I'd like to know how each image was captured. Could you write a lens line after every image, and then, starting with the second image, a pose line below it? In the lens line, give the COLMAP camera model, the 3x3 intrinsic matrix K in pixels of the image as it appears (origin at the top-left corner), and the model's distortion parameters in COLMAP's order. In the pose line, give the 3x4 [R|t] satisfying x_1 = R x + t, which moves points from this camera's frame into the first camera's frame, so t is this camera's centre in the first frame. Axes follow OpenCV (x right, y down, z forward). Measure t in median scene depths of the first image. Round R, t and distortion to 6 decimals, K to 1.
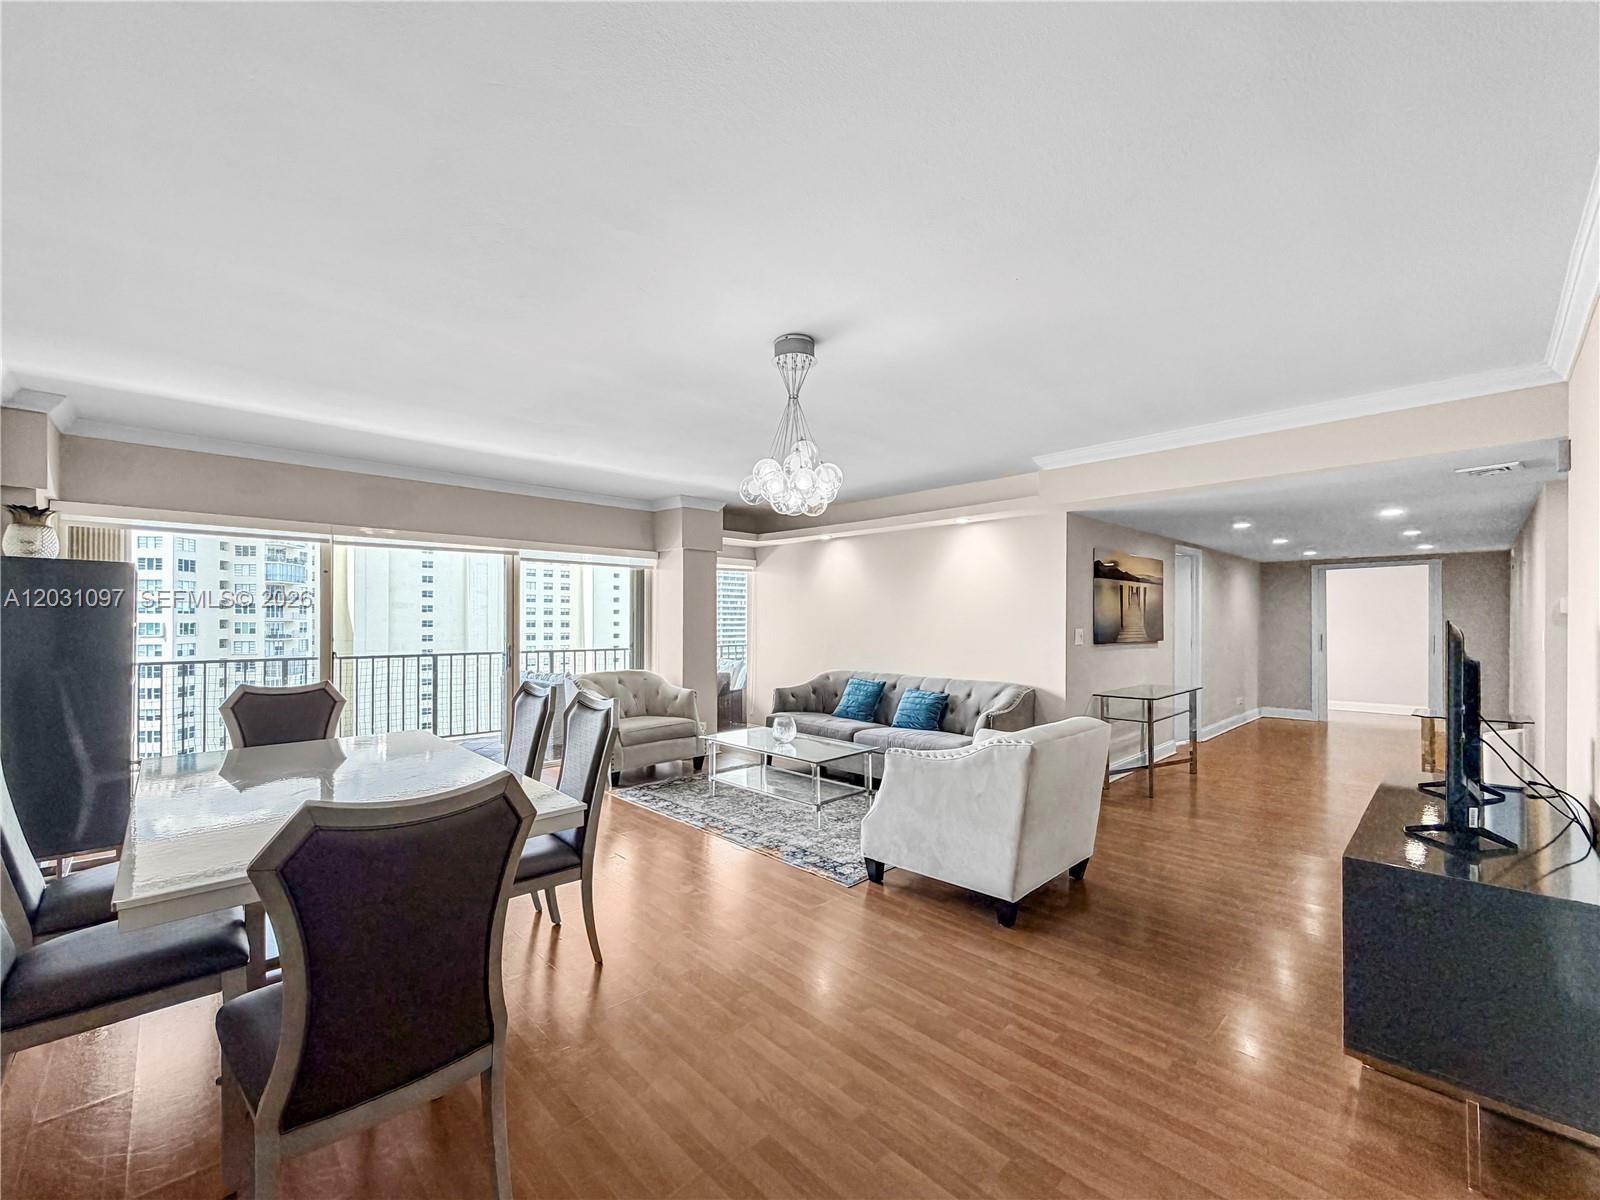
lens RADIAL K [[649.0, 0, 784.4], [0, 649.0, 617.2], [0, 0, 1]] dist [-0.000364, -0.000054]
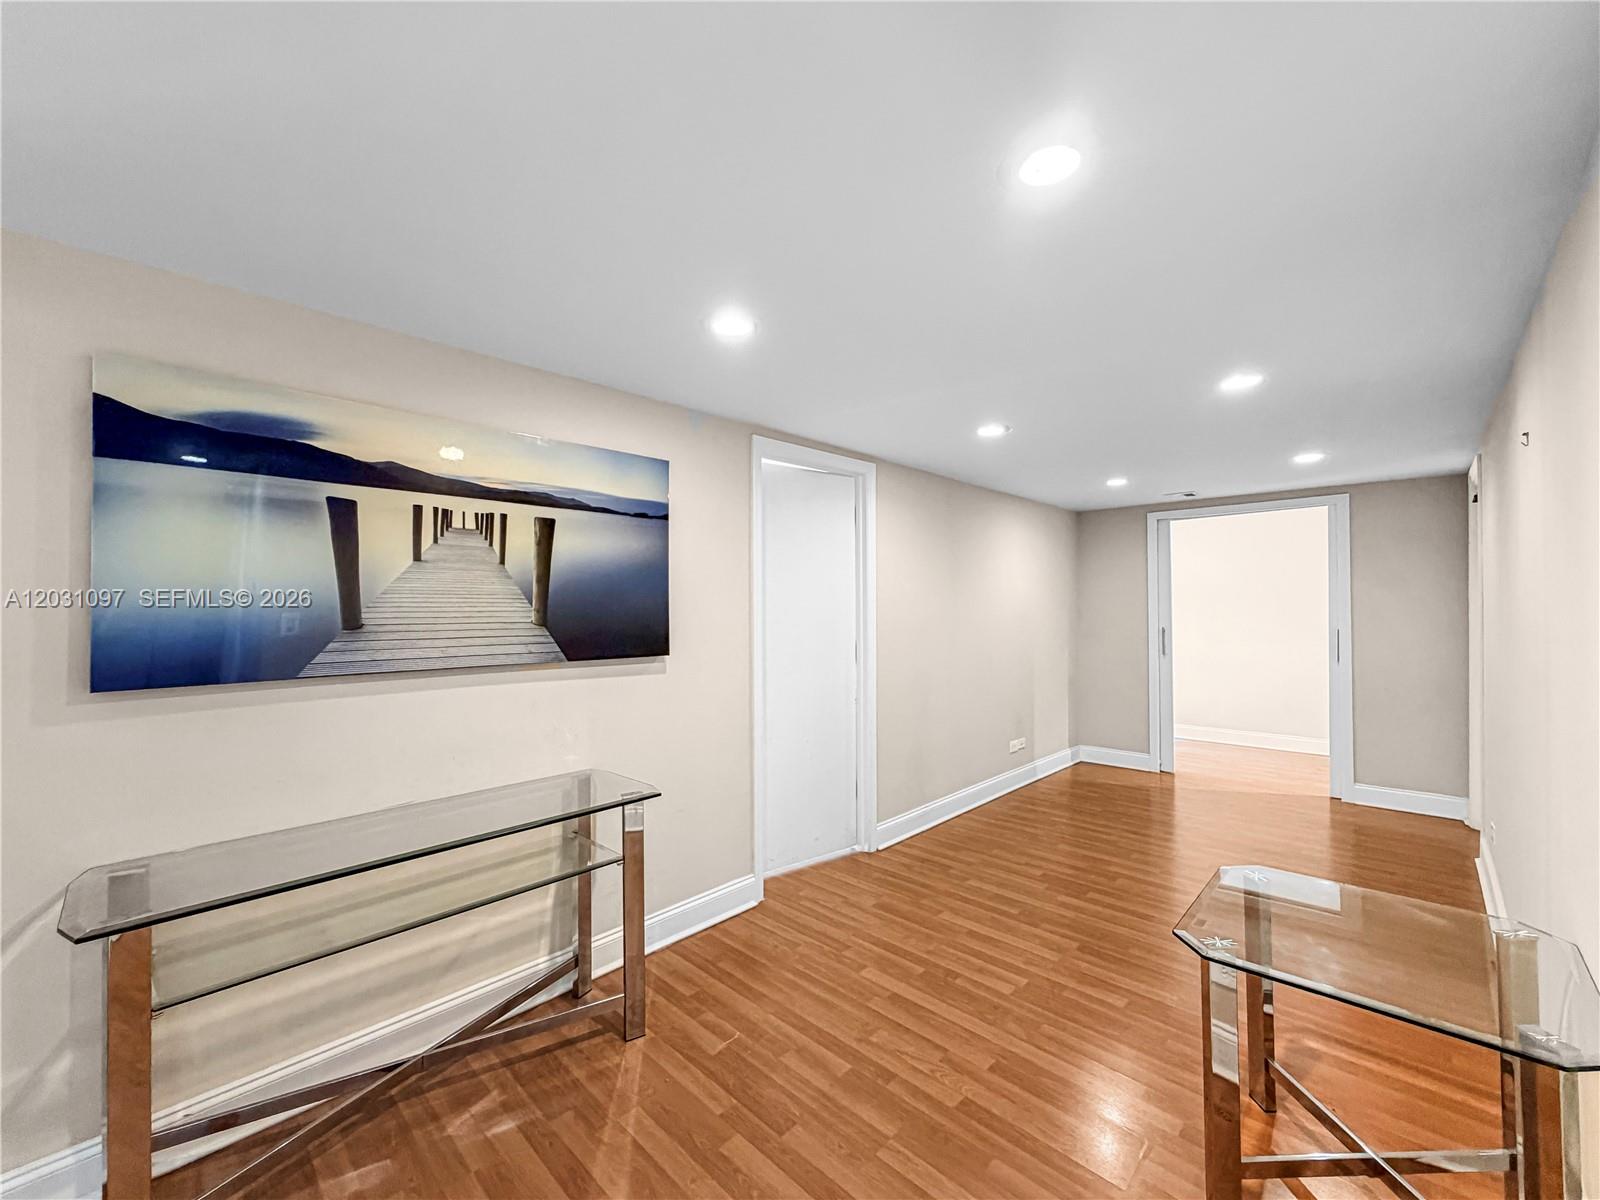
lens RADIAL K [[637.3, 0, 797.9], [0, 637.3, 604.2], [0, 0, 1]] dist [-0.003265, -0.000509]
pose [[0.999066, -0.007120, 0.042618, 0.511584], [0.007243, 0.999970, -0.002740, 0.005027], [-0.042597, 0.003047, 0.999088, 0.469960]]
